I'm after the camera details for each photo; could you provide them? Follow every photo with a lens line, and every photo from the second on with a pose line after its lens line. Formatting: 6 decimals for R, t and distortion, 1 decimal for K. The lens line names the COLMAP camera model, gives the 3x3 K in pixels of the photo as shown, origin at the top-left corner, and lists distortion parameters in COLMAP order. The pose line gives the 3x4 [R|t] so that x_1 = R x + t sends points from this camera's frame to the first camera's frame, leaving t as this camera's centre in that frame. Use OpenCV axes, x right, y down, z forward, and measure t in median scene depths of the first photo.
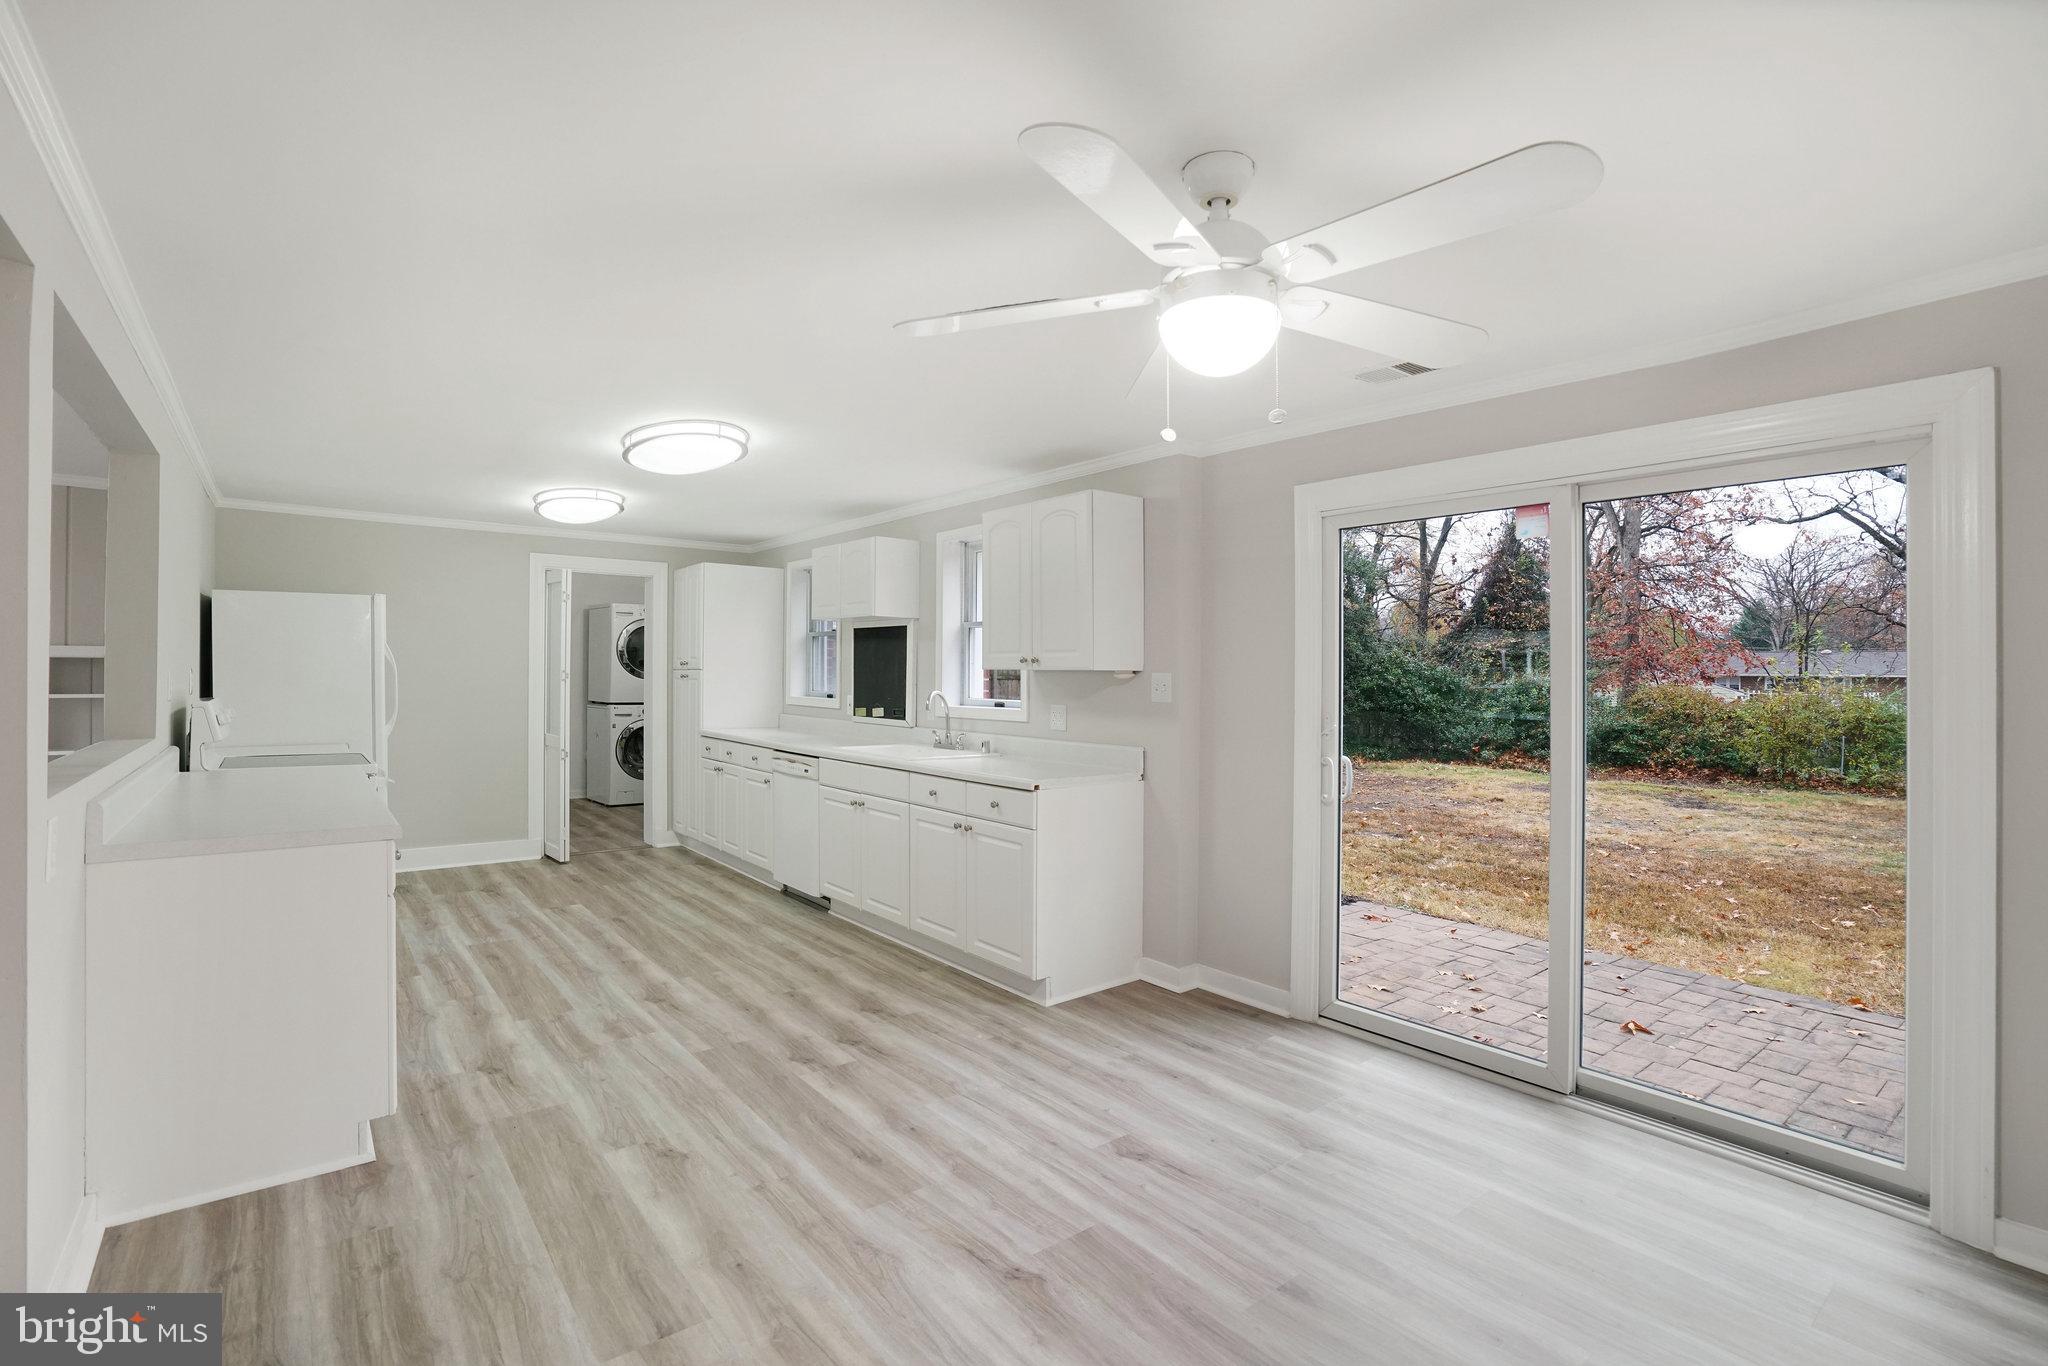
lens RADIAL K [[944.6, 0, 1010.5], [0, 944.6, 679.5], [0, 0, 1]] dist [-0.034857, 0.005561]
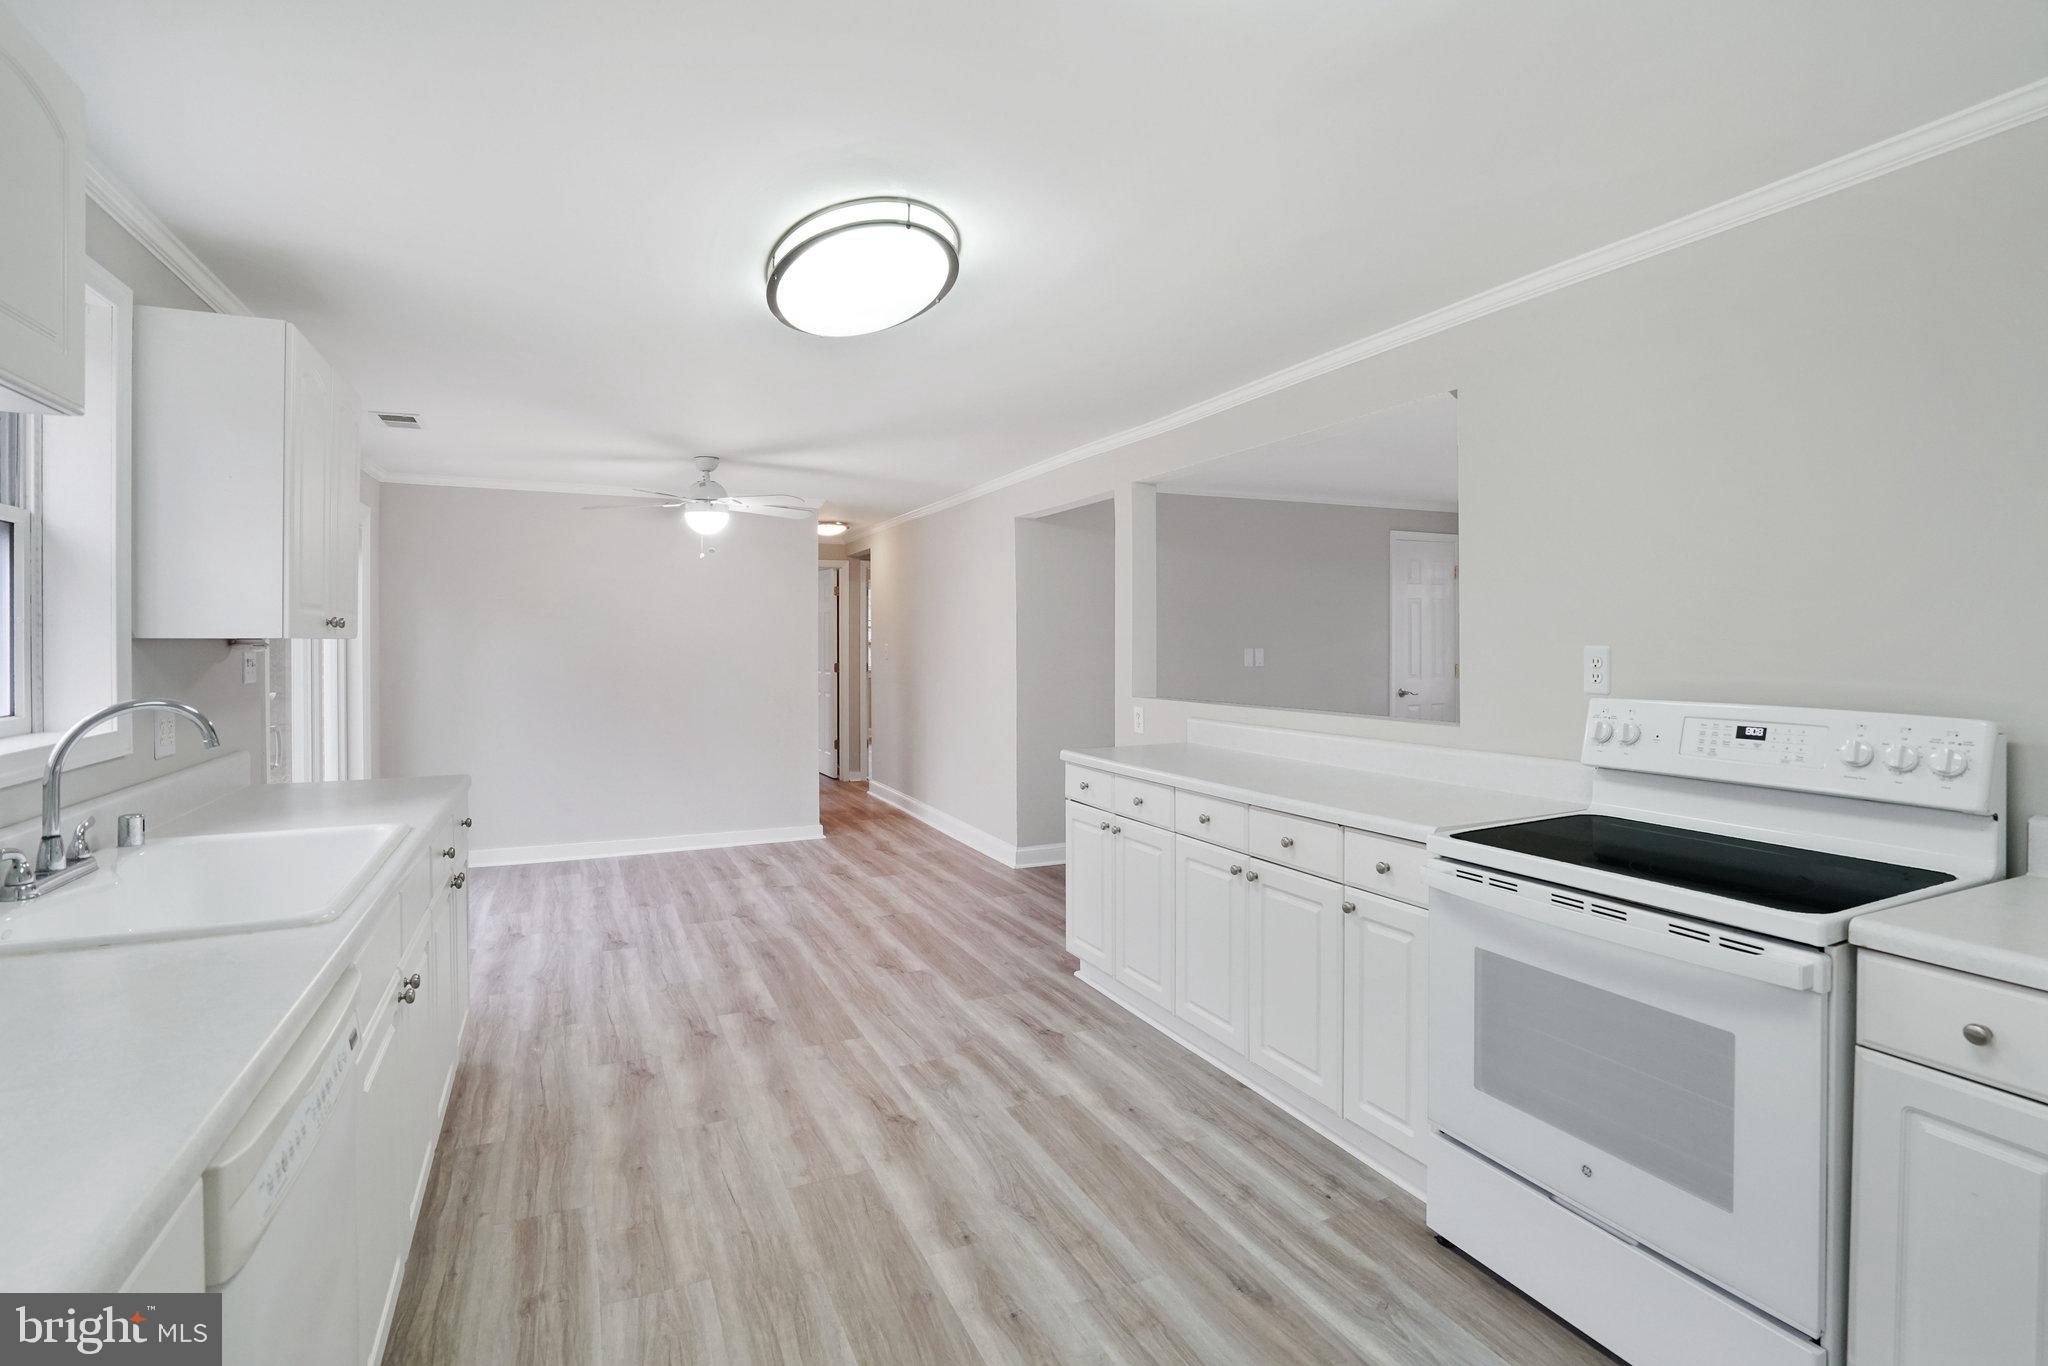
lens RADIAL K [[944.6, 0, 1020.2], [0, 944.6, 668.9], [0, 0, 1]] dist [-0.034857, 0.005561]
pose [[-0.976121, -0.010487, 0.216976, -0.686822], [-0.003306, 0.999436, 0.033432, -0.021863], [-0.217204, 0.031916, -0.975604, 1.848627]]
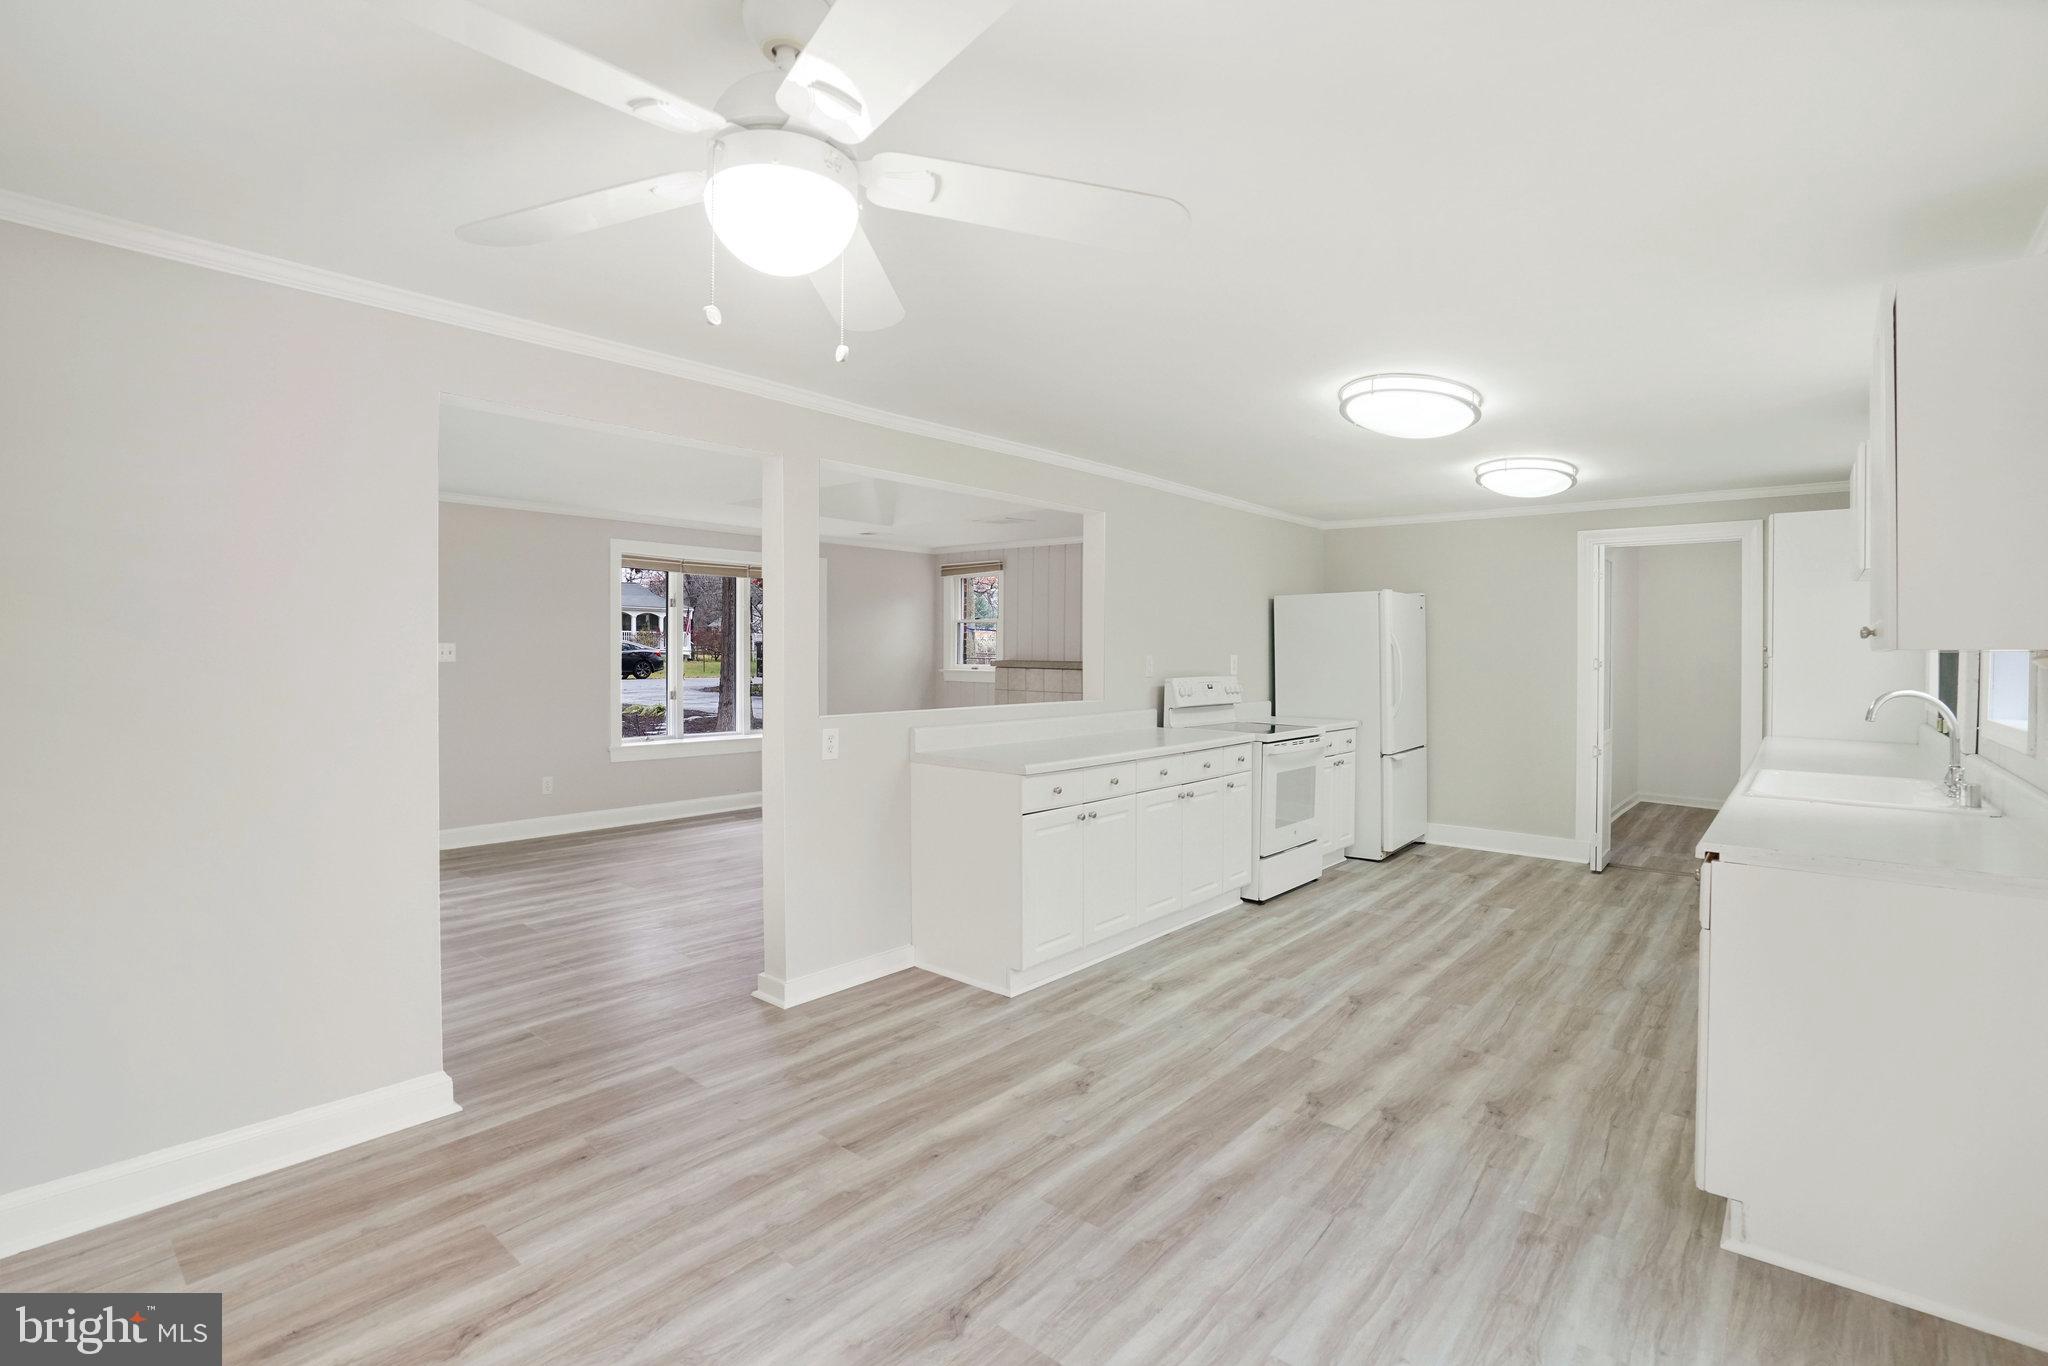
lens RADIAL K [[944.6, 0, 1011.2], [0, 944.6, 668.8], [0, 0, 1]] dist [-0.034857, 0.005561]
pose [[0.190369, 0.002789, -0.981709, 0.537181], [-0.009488, 0.999954, 0.001001, 0.011308], [0.981667, 0.009124, 0.190387, 0.531720]]
